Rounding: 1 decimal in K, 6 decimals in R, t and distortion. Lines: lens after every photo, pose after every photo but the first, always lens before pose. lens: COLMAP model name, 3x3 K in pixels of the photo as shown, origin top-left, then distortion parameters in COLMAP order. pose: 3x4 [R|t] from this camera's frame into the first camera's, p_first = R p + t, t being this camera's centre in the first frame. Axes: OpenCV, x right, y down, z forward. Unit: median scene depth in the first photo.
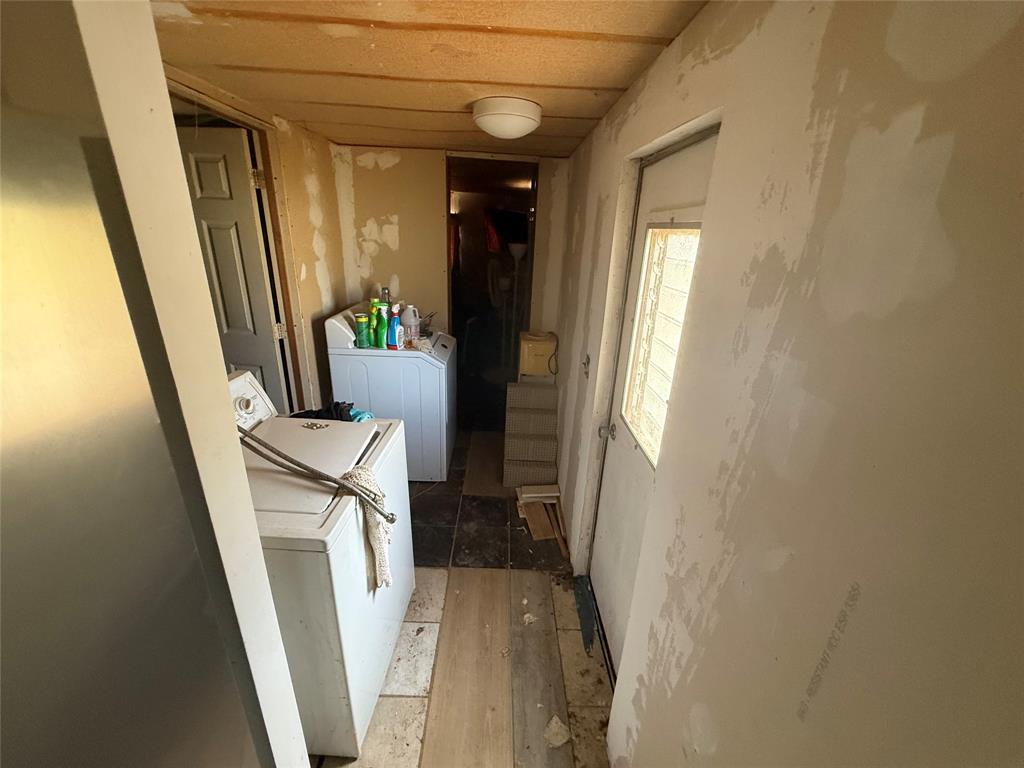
lens RADIAL K [[407.9, 0, 512.0], [0, 407.9, 384.0], [0, 0, 1]] dist [0.001164, 0.000064]
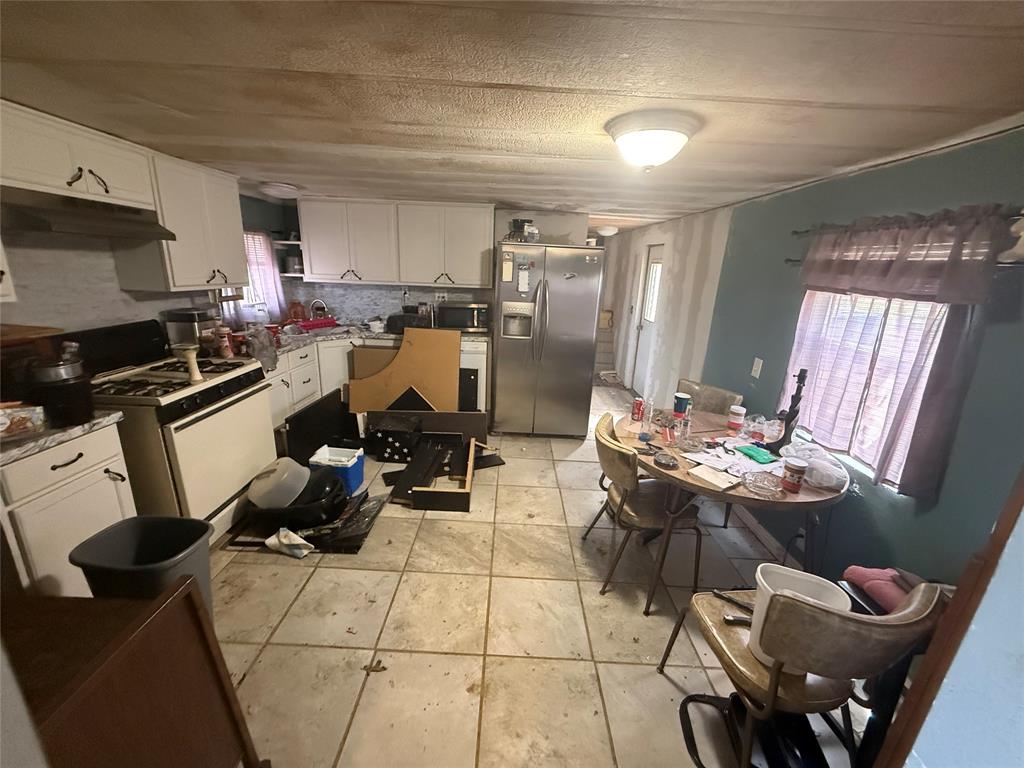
lens RADIAL K [[407.9, 0, 512.0], [0, 407.9, 384.0], [0, 0, 1]] dist [0.001164, 0.000064]
pose [[0.999443, 0.013390, -0.030563, -0.588244], [-0.015628, 0.997119, -0.074229, 0.731484], [0.029481, 0.074665, 0.996773, -1.934145]]
